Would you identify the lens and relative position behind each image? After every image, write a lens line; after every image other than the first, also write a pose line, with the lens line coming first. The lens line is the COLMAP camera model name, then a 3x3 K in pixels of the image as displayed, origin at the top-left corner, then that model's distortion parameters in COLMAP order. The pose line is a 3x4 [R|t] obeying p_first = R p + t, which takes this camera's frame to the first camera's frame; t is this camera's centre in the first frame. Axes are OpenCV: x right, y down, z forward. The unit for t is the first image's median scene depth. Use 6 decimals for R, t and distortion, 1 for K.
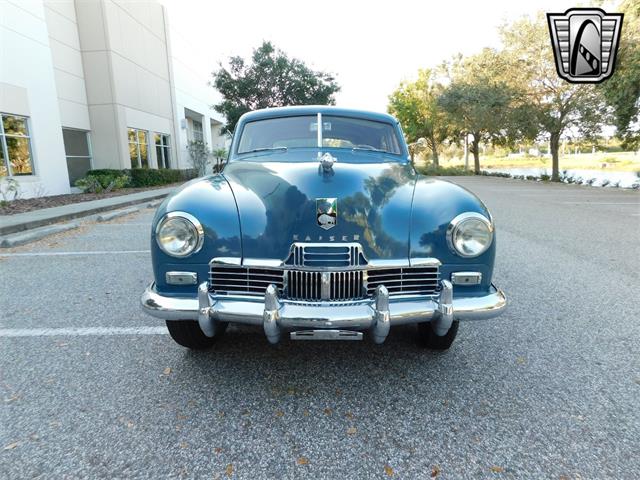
lens RADIAL K [[419.9, 0, 320.3], [0, 419.9, 237.1], [0, 0, 1]] dist [-0.080229, 0.056721]
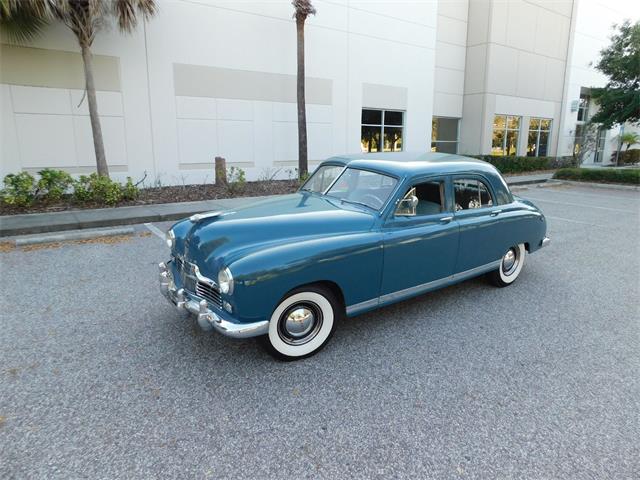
lens RADIAL K [[419.9, 0, 320.3], [0, 419.9, 237.1], [0, 0, 1]] dist [-0.080229, 0.056721]
pose [[0.564970, 0.218956, -0.795529, 1.856711], [-0.165233, 0.974641, 0.150908, -0.466951], [0.808398, 0.046190, 0.586822, 0.357910]]
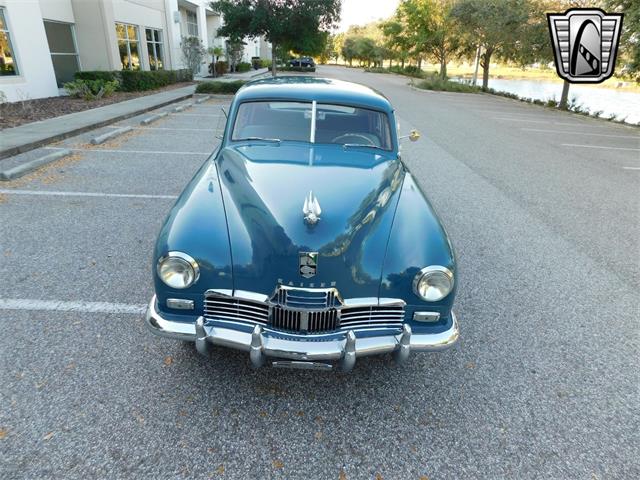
lens RADIAL K [[419.9, 0, 320.3], [0, 419.9, 237.1], [0, 0, 1]] dist [-0.080229, 0.056721]
pose [[0.998143, 0.057872, 0.019023, 0.020287], [-0.060701, 0.971195, 0.230427, -0.364104], [-0.005140, -0.231154, 0.972904, -0.077760]]
